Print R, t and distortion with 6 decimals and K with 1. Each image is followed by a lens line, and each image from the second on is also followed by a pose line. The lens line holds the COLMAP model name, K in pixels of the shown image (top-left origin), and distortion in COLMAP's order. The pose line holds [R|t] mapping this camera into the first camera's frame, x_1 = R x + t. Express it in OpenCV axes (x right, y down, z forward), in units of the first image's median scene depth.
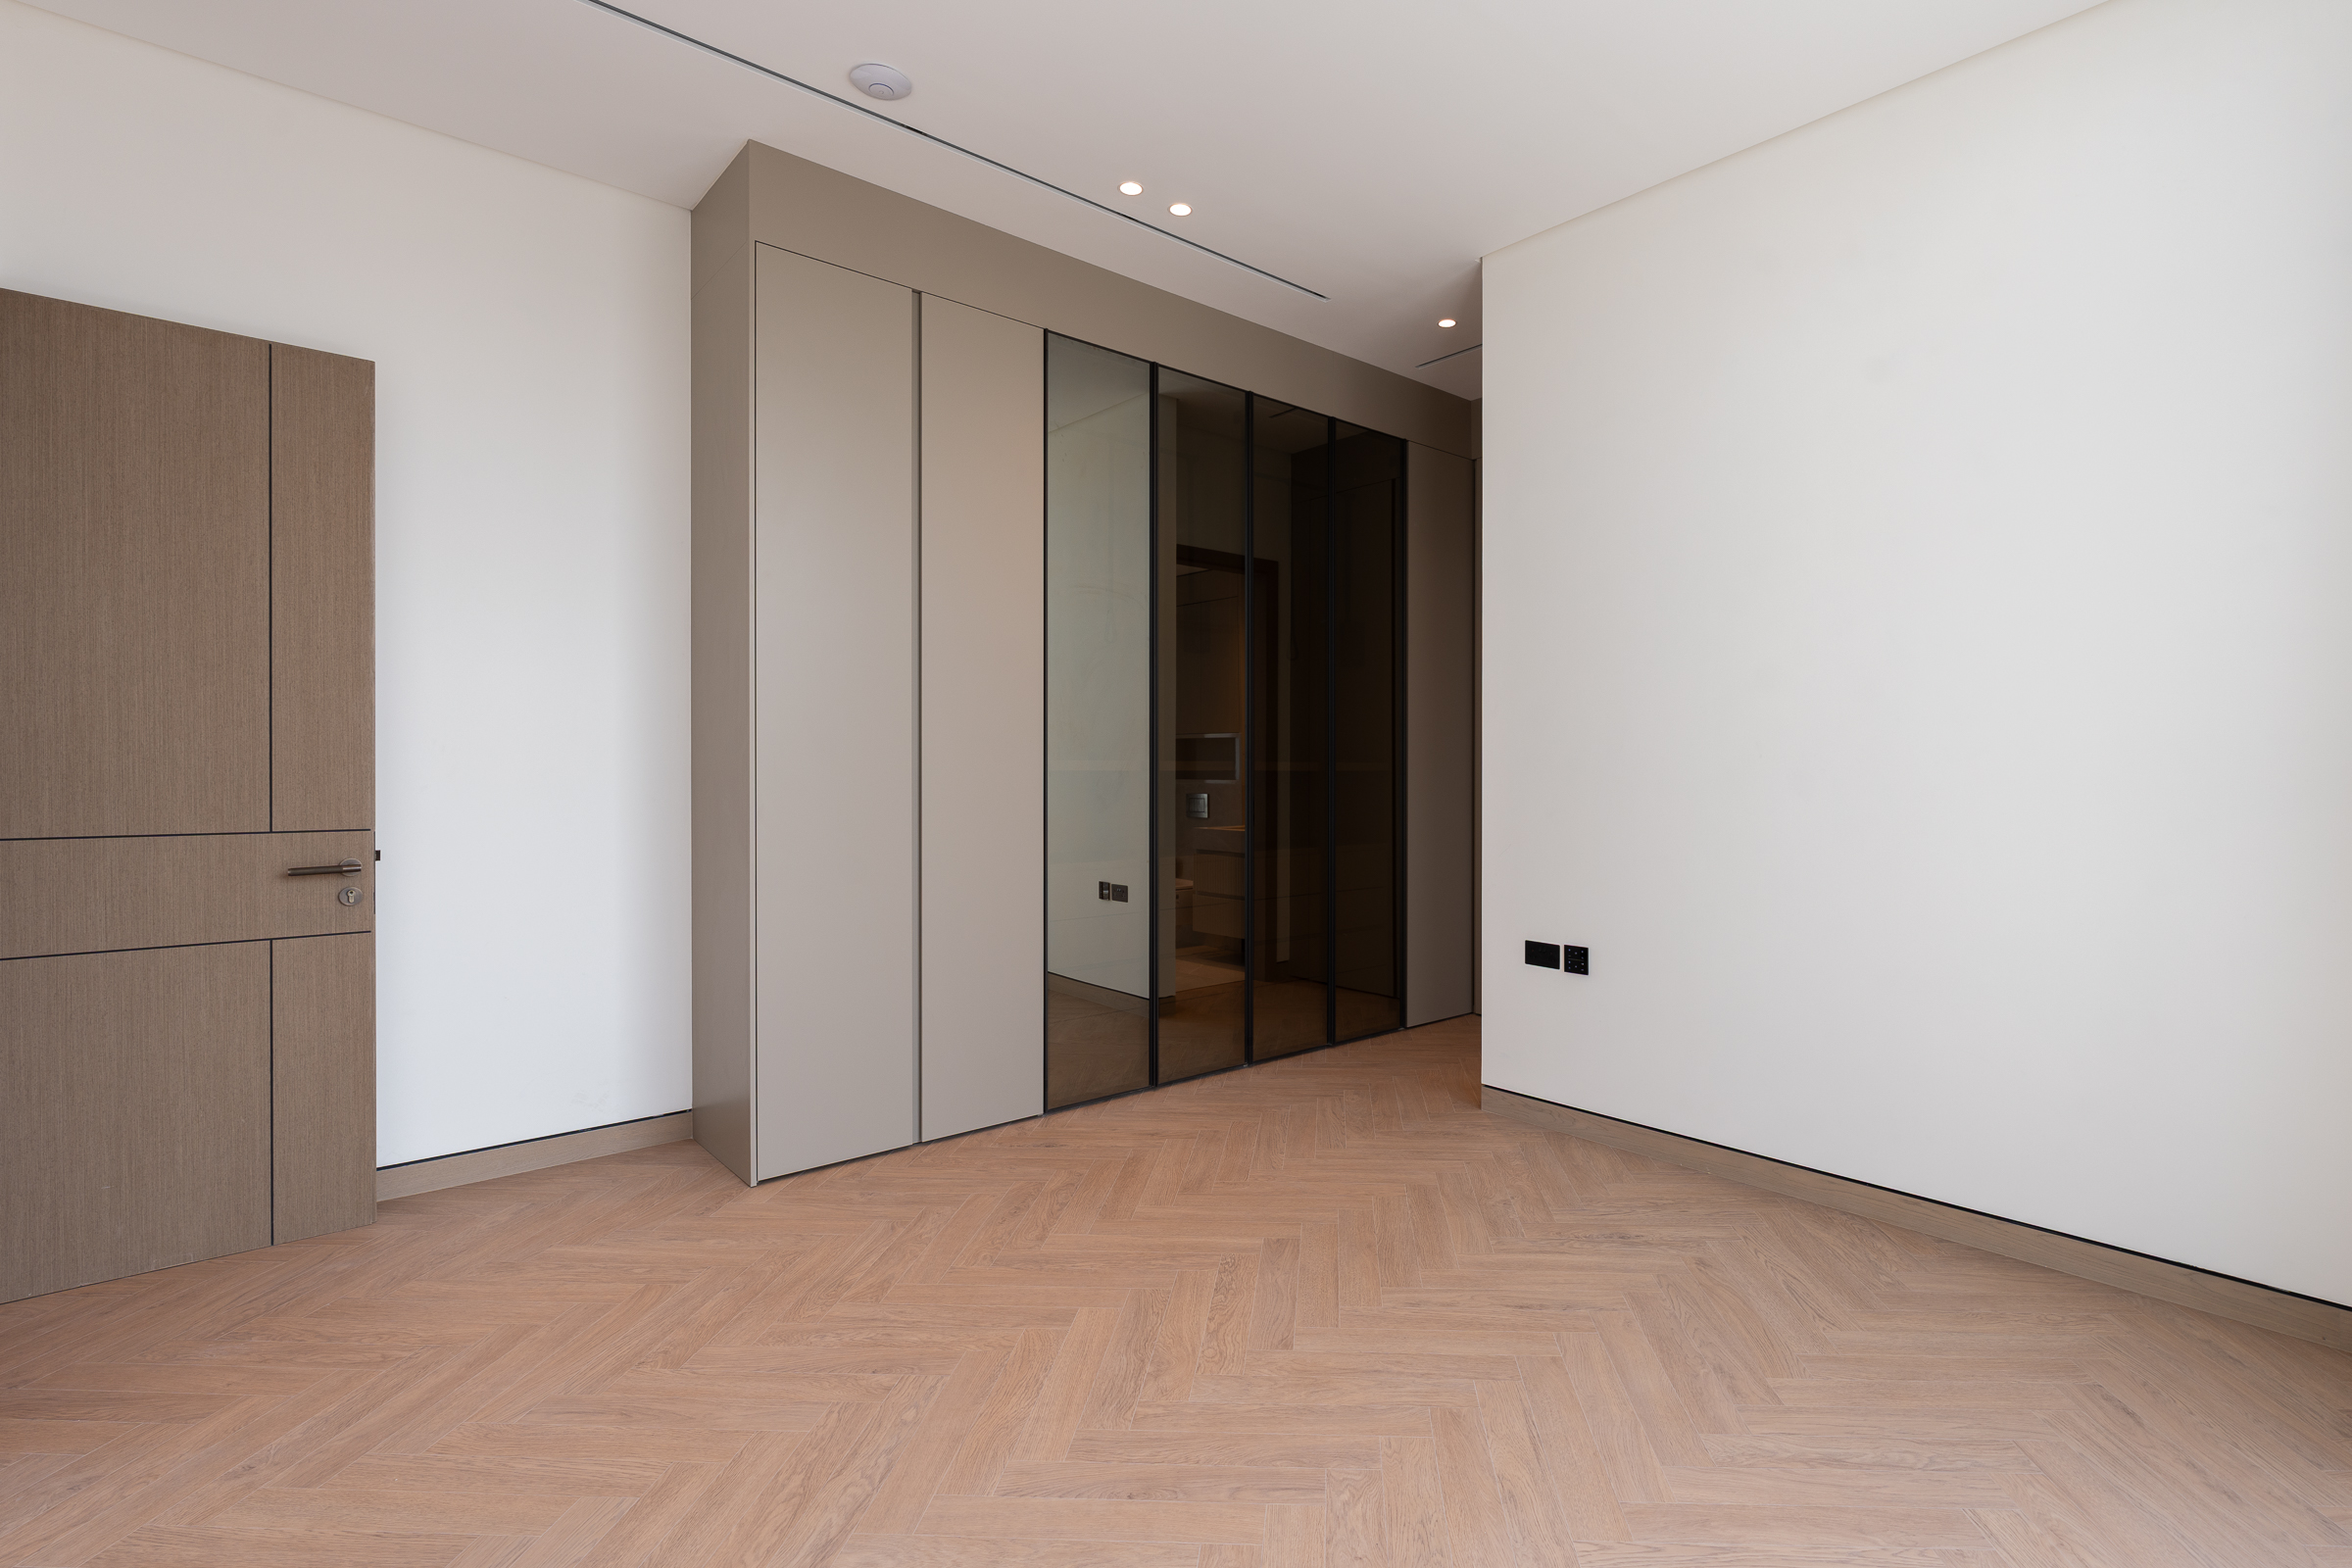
lens RADIAL K [[1073.2, 0, 1186.8], [0, 1073.2, 779.2], [0, 0, 1]] dist [-0.007331, 0.001842]
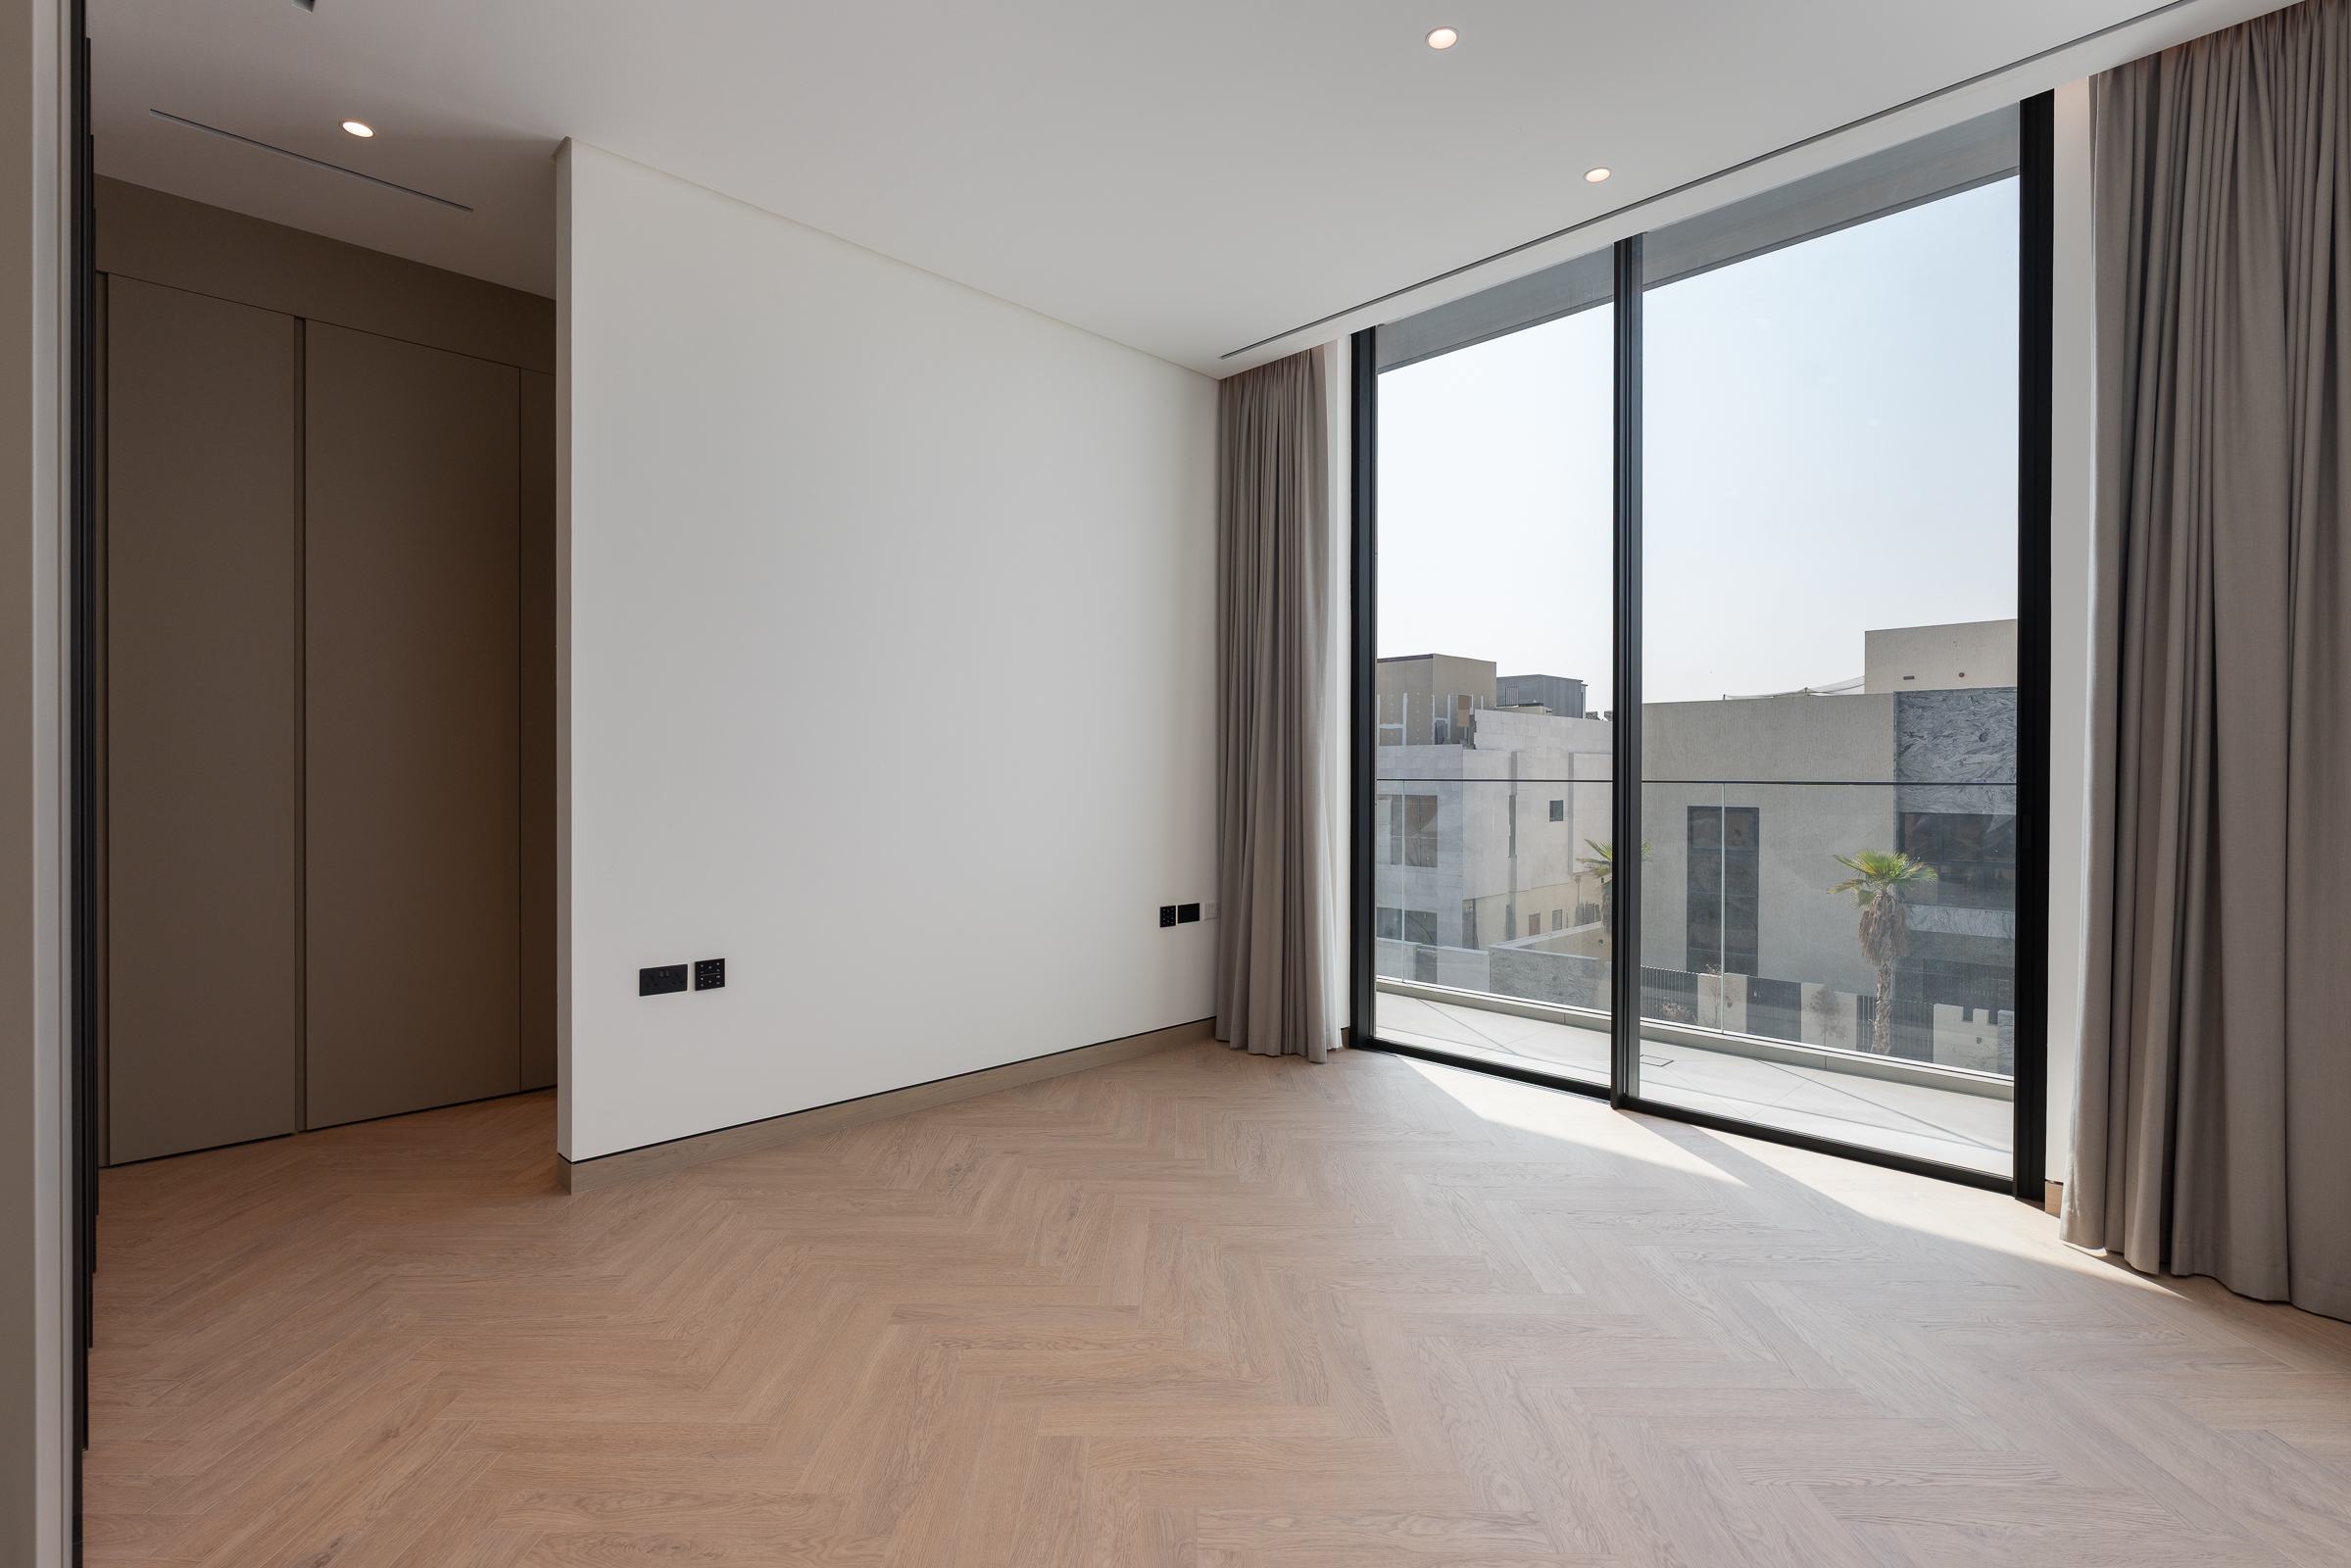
lens RADIAL K [[1072.7, 0, 1188.7], [0, 1072.7, 788.2], [0, 0, 1]] dist [-0.007331, 0.001842]
pose [[-0.059786, -0.014797, 0.998102, -0.822051], [0.007453, 0.999856, 0.015270, -0.020847], [-0.998183, 0.008352, -0.059667, 0.817565]]
